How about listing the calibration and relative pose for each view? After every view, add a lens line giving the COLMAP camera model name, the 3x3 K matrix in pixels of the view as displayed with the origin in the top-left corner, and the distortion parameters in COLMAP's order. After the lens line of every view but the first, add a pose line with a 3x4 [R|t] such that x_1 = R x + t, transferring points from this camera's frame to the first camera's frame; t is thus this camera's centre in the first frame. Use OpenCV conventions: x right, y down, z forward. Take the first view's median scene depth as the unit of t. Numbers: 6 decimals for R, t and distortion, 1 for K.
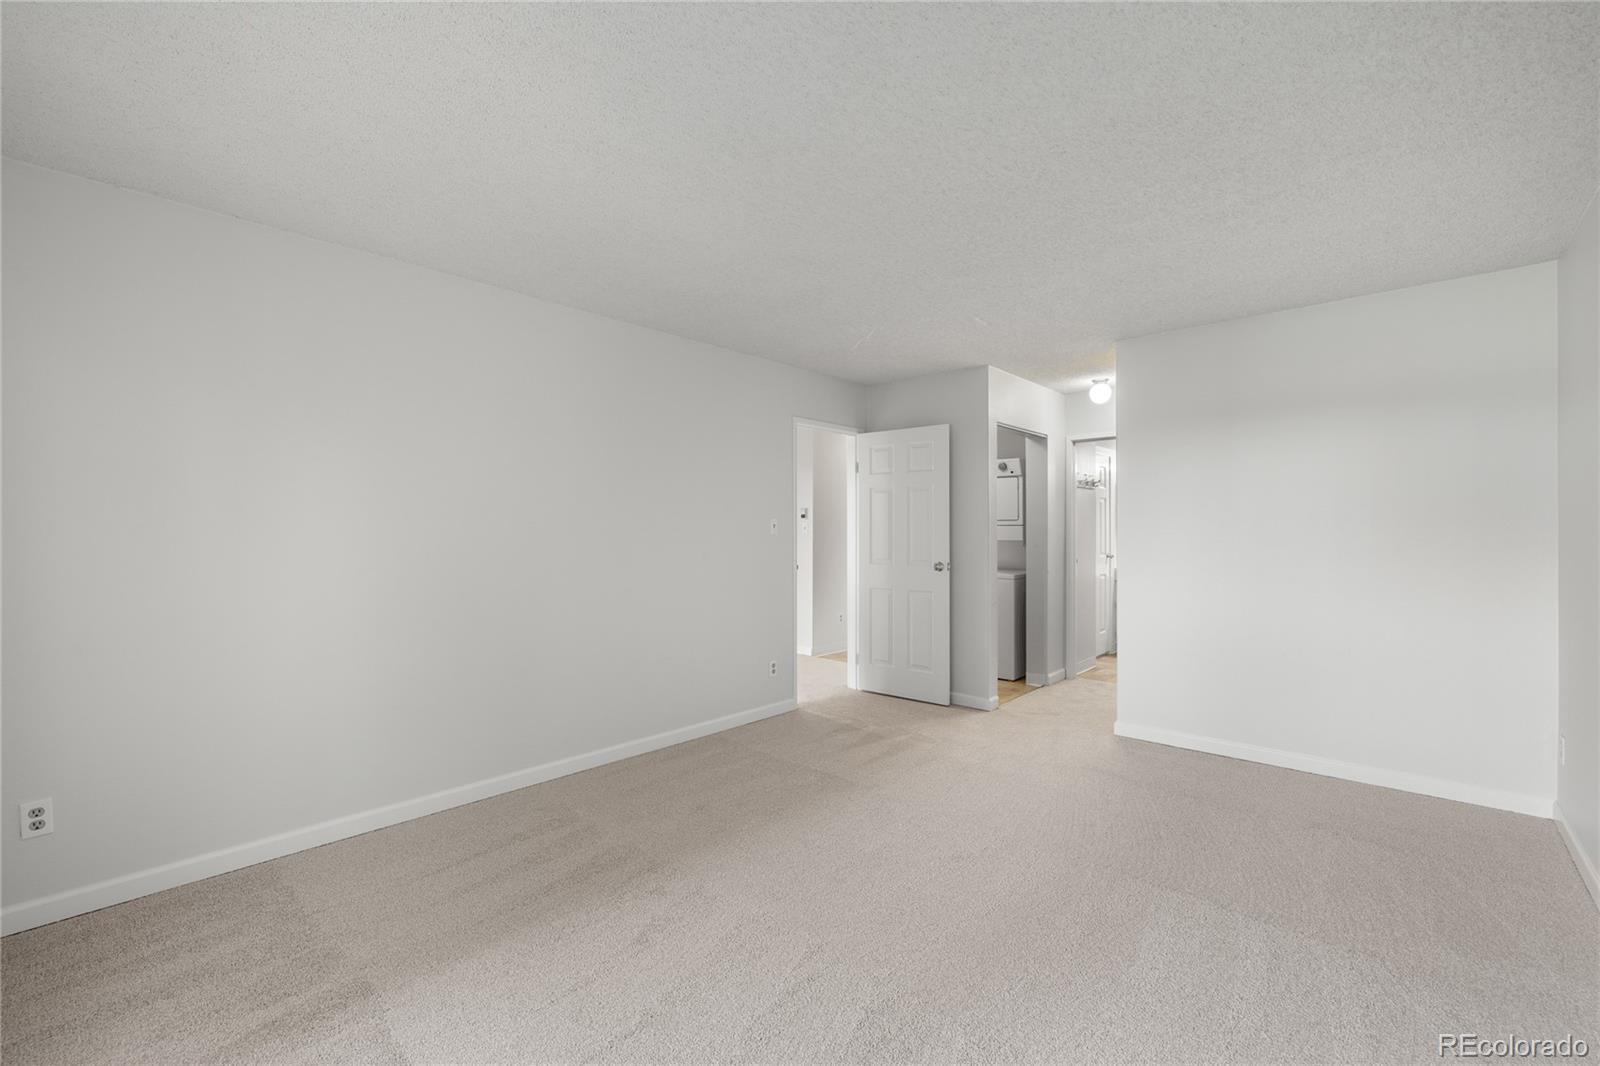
lens RADIAL K [[673.7, 0, 793.6], [0, 673.7, 530.6], [0, 0, 1]] dist [0.000873, 0.001829]
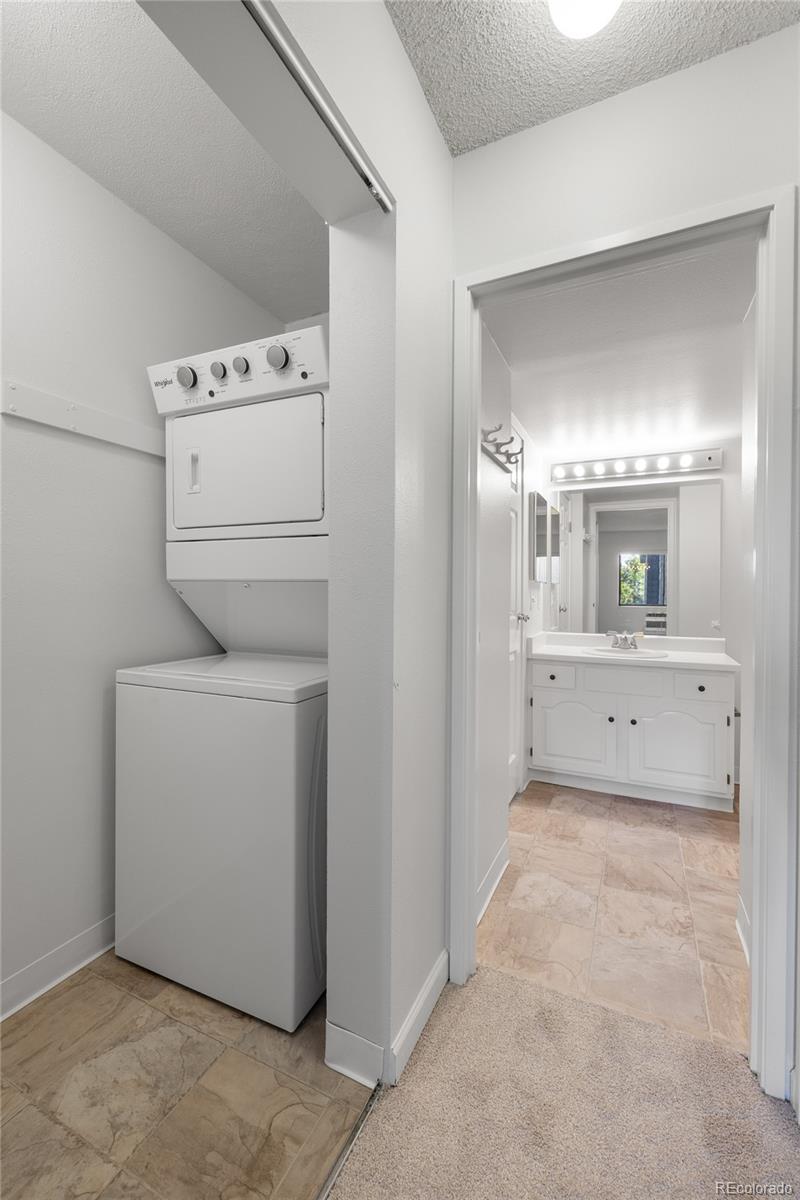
lens RADIAL K [[505.3, 0, 393.2], [0, 505.3, 591.9], [0, 0, 1]] dist [0.000873, 0.001829]
pose [[0.960684, 0.005796, 0.277583, 0.334787], [-0.006881, 0.999972, 0.002936, 0.022912], [-0.277558, -0.004730, 0.960697, 0.837983]]
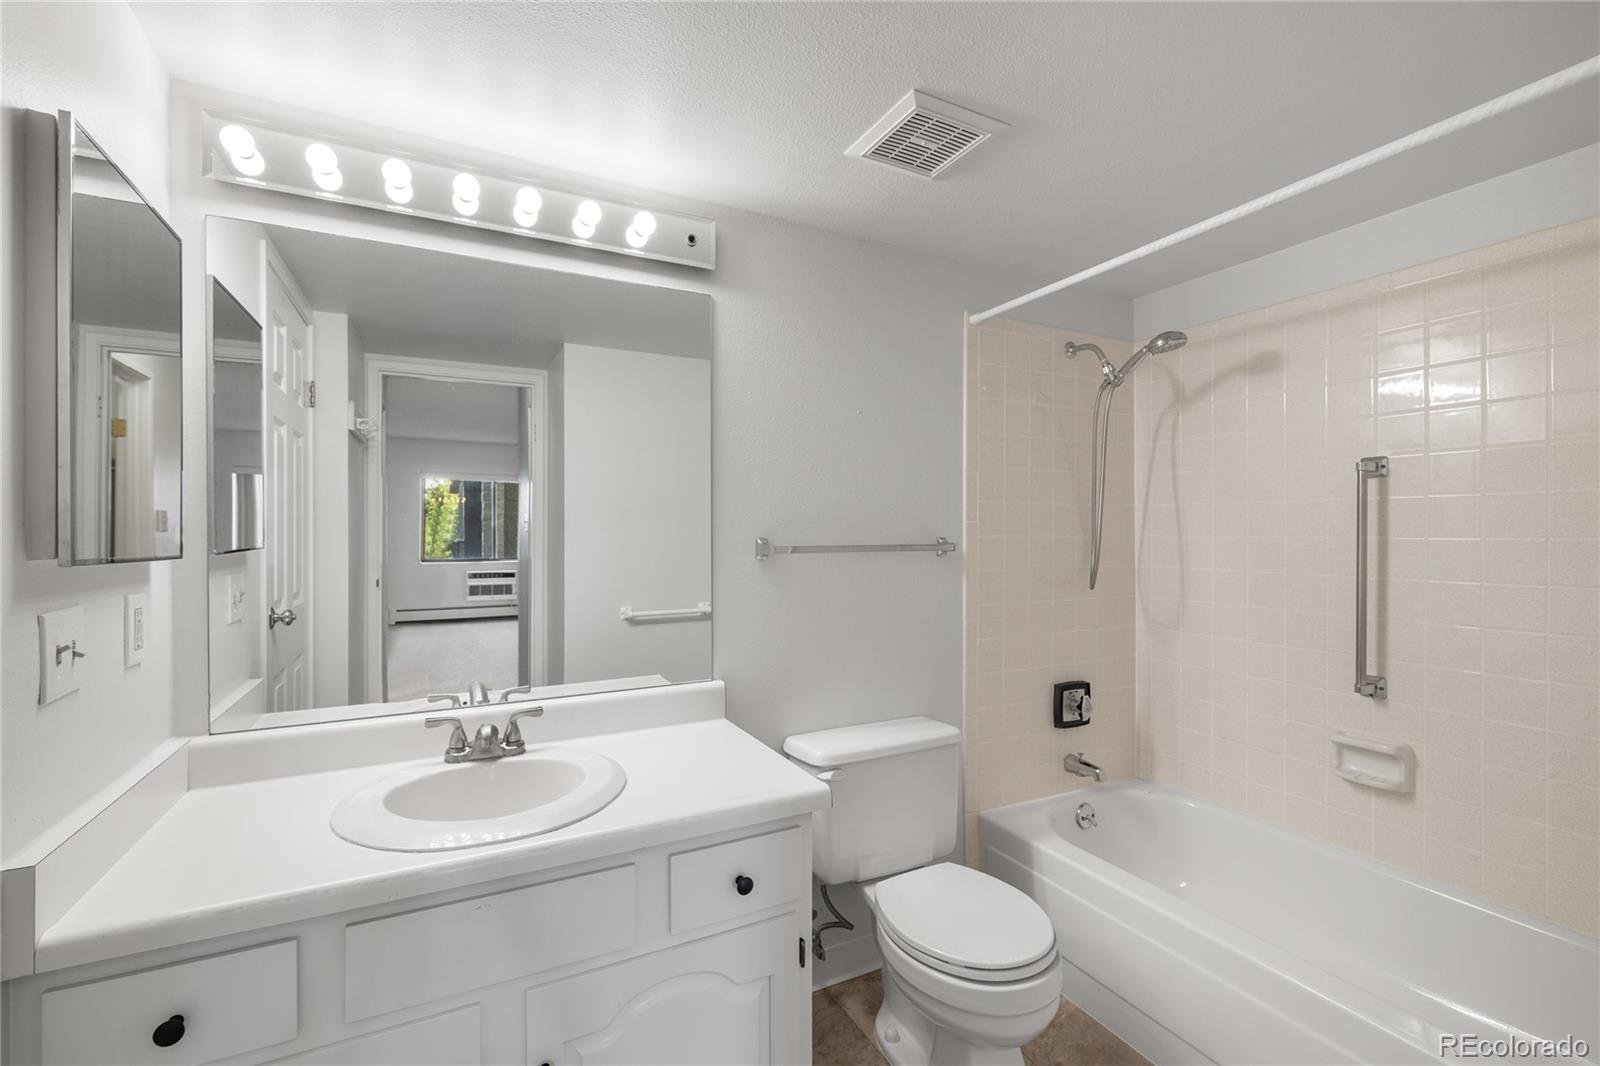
lens RADIAL K [[673.7, 0, 788.7], [0, 673.7, 527.7], [0, 0, 1]] dist [0.000873, 0.001829]
pose [[0.354928, 0.003414, 0.934887, 0.579217], [0.002607, 0.999986, -0.004641, 0.002459], [-0.934890, 0.004084, 0.354914, 1.156185]]
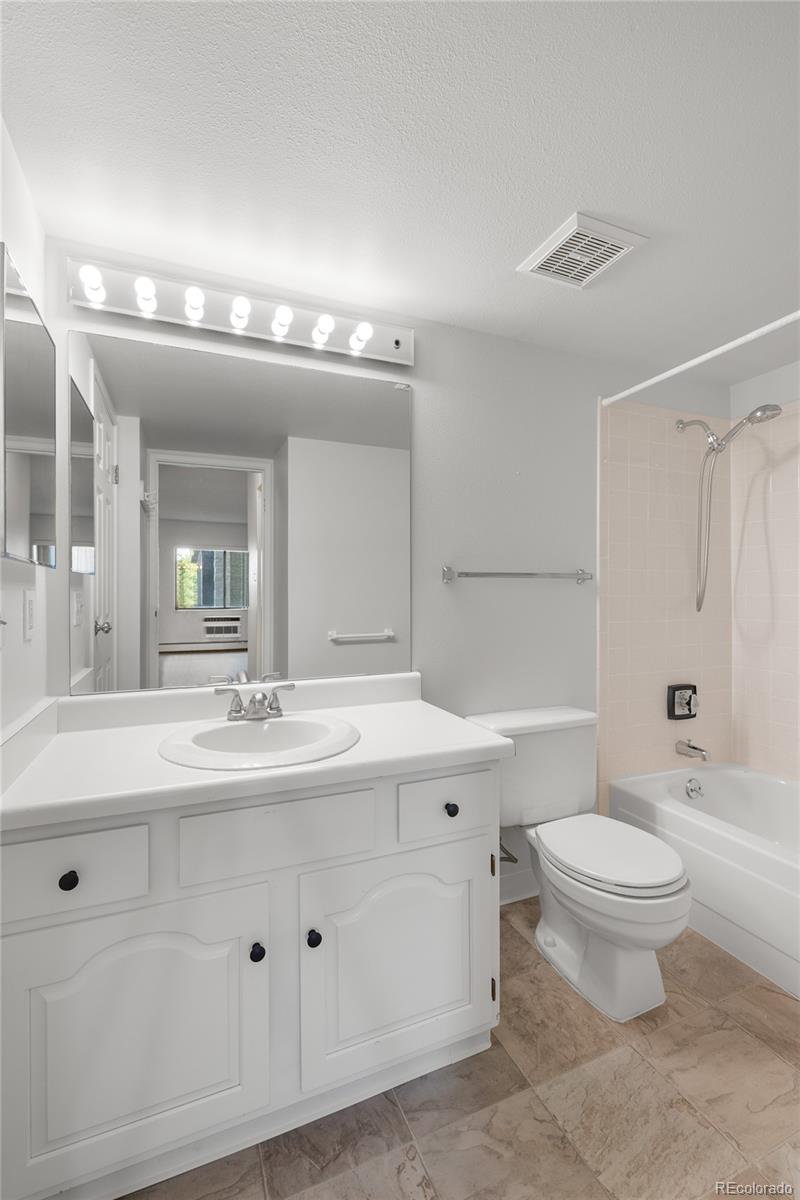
lens RADIAL K [[505.3, 0, 392.2], [0, 505.3, 589.7], [0, 0, 1]] dist [0.000873, 0.001829]
pose [[0.427374, 0.004486, 0.904064, 0.568122], [0.003883, 0.999969, -0.006798, 0.024130], [-0.904067, 0.006416, 0.427343, 1.177817]]
